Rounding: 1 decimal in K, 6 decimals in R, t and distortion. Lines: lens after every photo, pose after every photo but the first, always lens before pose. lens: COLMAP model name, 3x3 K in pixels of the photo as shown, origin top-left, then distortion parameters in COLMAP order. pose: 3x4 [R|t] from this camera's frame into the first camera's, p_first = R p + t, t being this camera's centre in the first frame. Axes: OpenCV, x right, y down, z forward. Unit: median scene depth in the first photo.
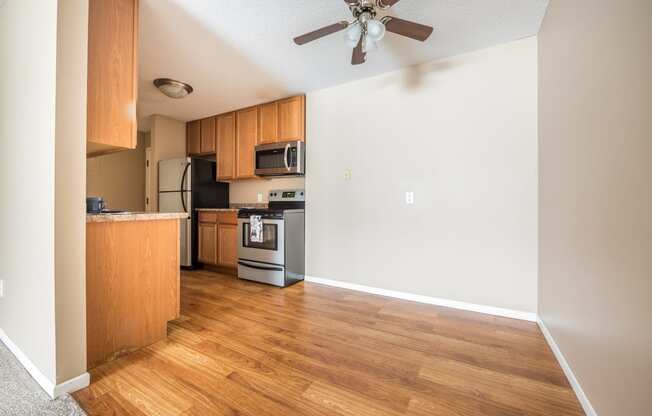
lens RADIAL K [[262.1, 0, 325.7], [0, 262.1, 202.0], [0, 0, 1]] dist [-0.007640, -0.000016]
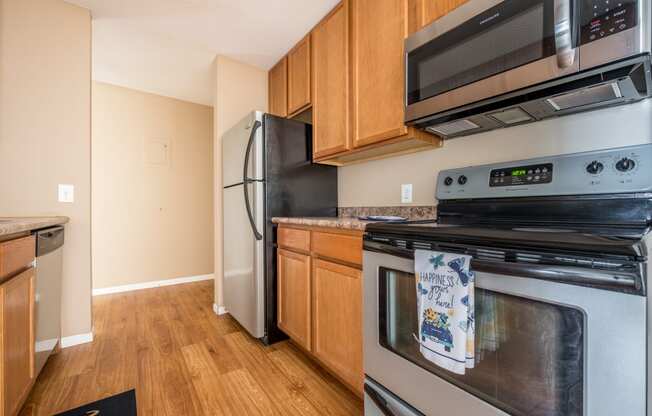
lens RADIAL K [[262.1, 0, 323.0], [0, 262.1, 211.9], [0, 0, 1]] dist [-0.007640, -0.000016]
pose [[0.918033, -0.000613, -0.396503, -0.228187], [0.007196, 0.999860, 0.015115, 0.007671], [0.396438, -0.016729, 0.917909, 0.615925]]
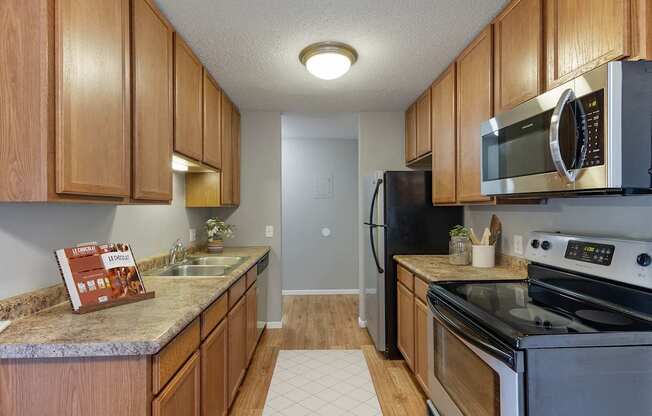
lens RADIAL K [[307.1, 0, 327.5], [0, 307.1, 209.1], [0, 0, 1]] dist [0.011834, -0.000131]
pose [[0.535579, -0.010580, -0.844419, 0.005775], [0.019444, 0.999811, -0.000195, -0.085411], [0.844261, -0.016314, 0.535683, 0.528658]]
